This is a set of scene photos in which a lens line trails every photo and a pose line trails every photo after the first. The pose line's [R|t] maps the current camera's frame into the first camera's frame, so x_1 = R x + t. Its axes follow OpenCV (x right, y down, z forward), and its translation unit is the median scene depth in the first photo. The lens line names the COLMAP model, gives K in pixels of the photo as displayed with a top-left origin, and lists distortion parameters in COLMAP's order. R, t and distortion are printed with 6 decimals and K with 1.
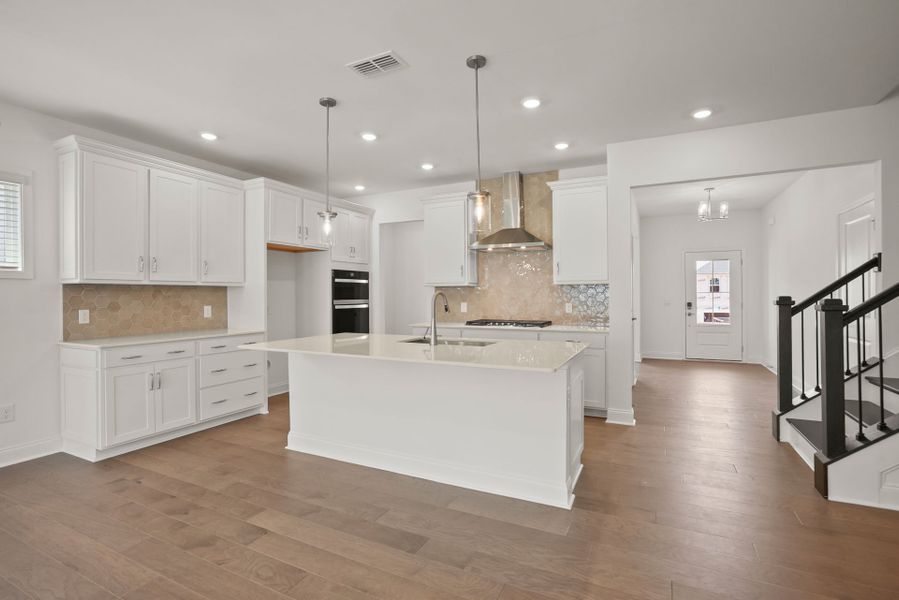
lens RADIAL K [[421.6, 0, 446.2], [0, 421.6, 295.2], [0, 0, 1]] dist [-0.036801, 0.014240]
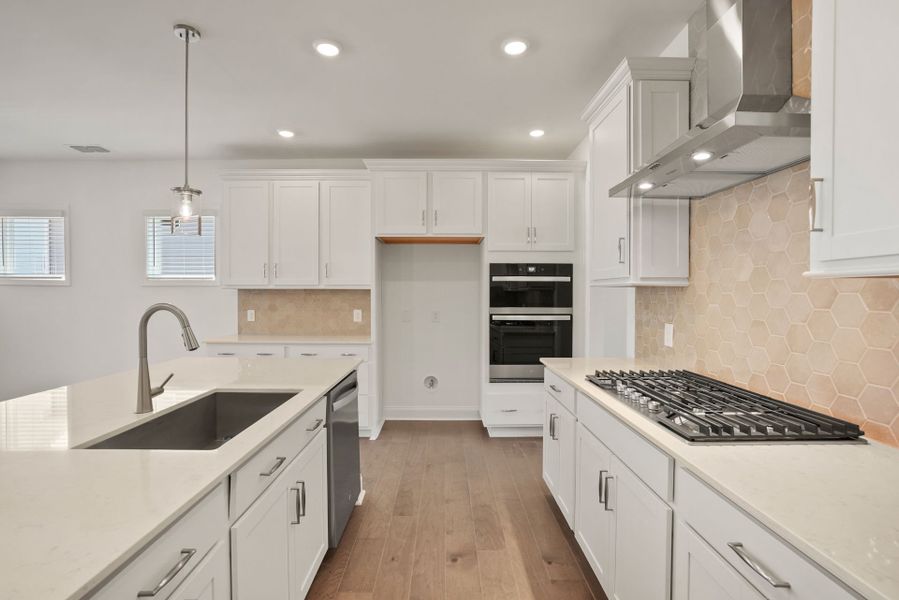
lens RADIAL K [[421.6, 0, 447.3], [0, 421.6, 301.9], [0, 0, 1]] dist [-0.036801, 0.014240]
pose [[0.458328, 0.024039, -0.888458, 0.494671], [-0.004599, 0.999685, 0.024677, -0.022204], [0.888771, -0.007224, 0.458294, 0.952124]]
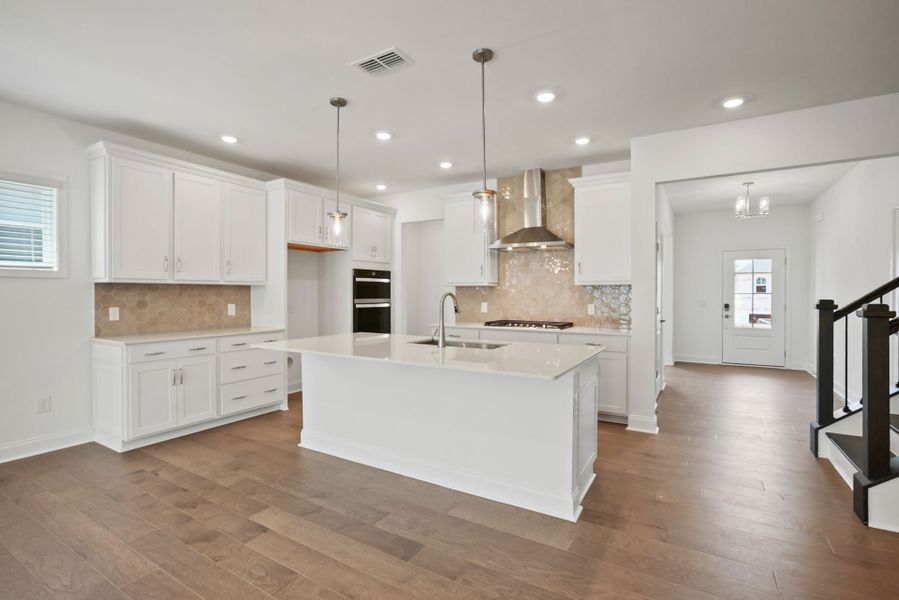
lens RADIAL K [[421.6, 0, 446.1], [0, 421.6, 296.5], [0, 0, 1]] dist [-0.036801, 0.014240]
pose [[0.996637, 0.006870, -0.081653, 0.051839], [-0.006200, 0.999945, 0.008466, -0.006800], [0.081707, -0.007932, 0.996625, 0.019197]]
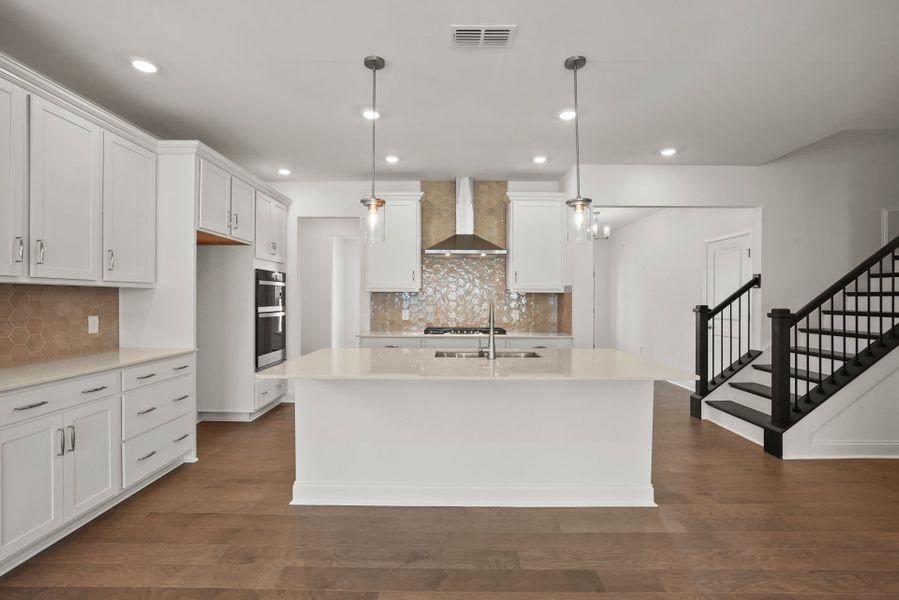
lens RADIAL K [[421.6, 0, 445.1], [0, 421.6, 299.2], [0, 0, 1]] dist [-0.036801, 0.014240]
pose [[0.900675, 0.008137, 0.434417, -0.451219], [-0.008166, 0.999965, -0.001800, -0.006947], [-0.434416, -0.001926, 0.900710, 0.193901]]
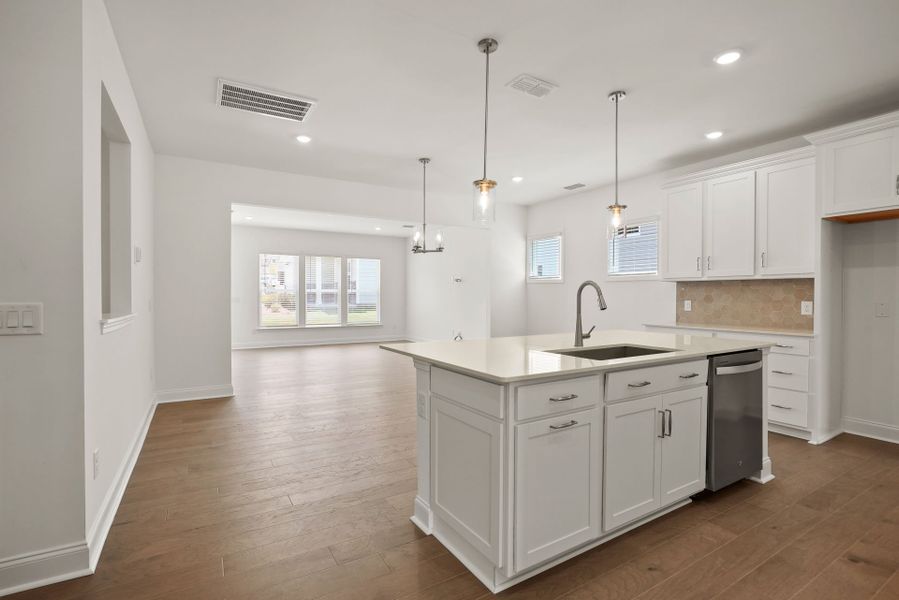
lens RADIAL K [[421.6, 0, 446.2], [0, 421.6, 299.3], [0, 0, 1]] dist [-0.036801, 0.014240]
pose [[-0.533561, 0.011470, -0.845684, 0.708926], [-0.000547, 0.999903, 0.013906, 0.012528], [0.845762, 0.007882, -0.533503, 1.063098]]
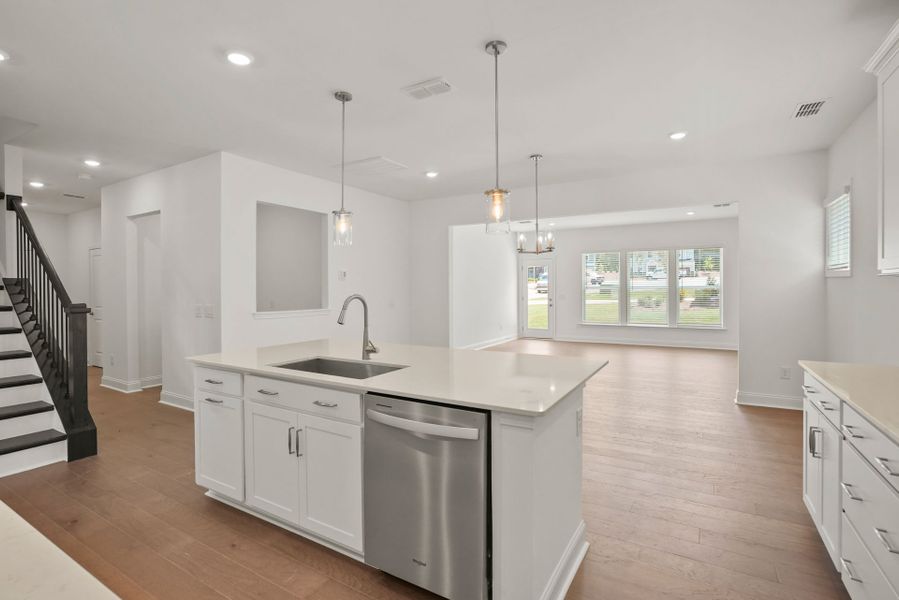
lens RADIAL K [[421.6, 0, 440.5], [0, 421.6, 291.9], [0, 0, 1]] dist [-0.036801, 0.014240]
pose [[-0.997603, 0.010410, 0.068409, -0.204934], [0.010985, 0.999907, 0.008039, -0.017052], [-0.068319, 0.008771, -0.997625, 1.585982]]
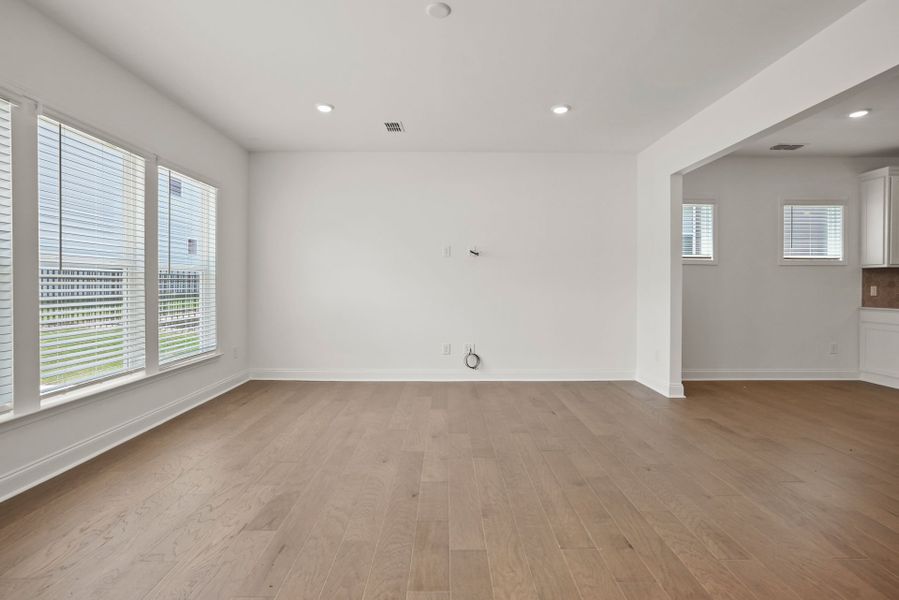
lens RADIAL K [[421.6, 0, 446.9], [0, 421.6, 288.4], [0, 0, 1]] dist [-0.036801, 0.014240]
pose [[0.451568, 0.027428, -0.891815, -0.269697], [-0.007202, 0.999607, 0.027097, 0.015609], [0.892207, -0.005814, 0.451588, -0.976338]]
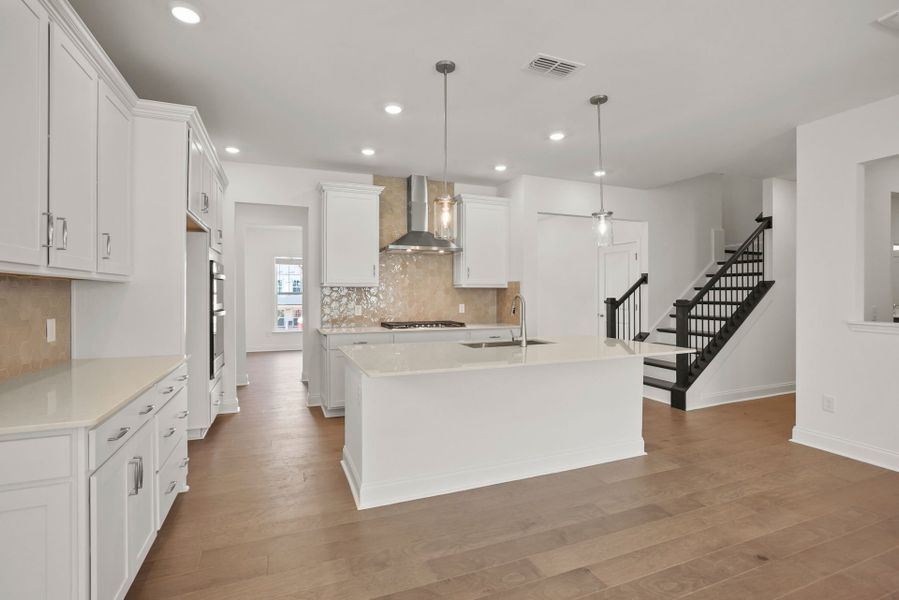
lens RADIAL K [[421.6, 0, 446.7], [0, 421.6, 294.4], [0, 0, 1]] dist [-0.036801, 0.014240]
pose [[0.670110, 0.002858, 0.742257, -0.801407], [-0.002482, 0.999996, -0.001609, -0.006579], [-0.742258, -0.000764, 0.670114, 0.392274]]
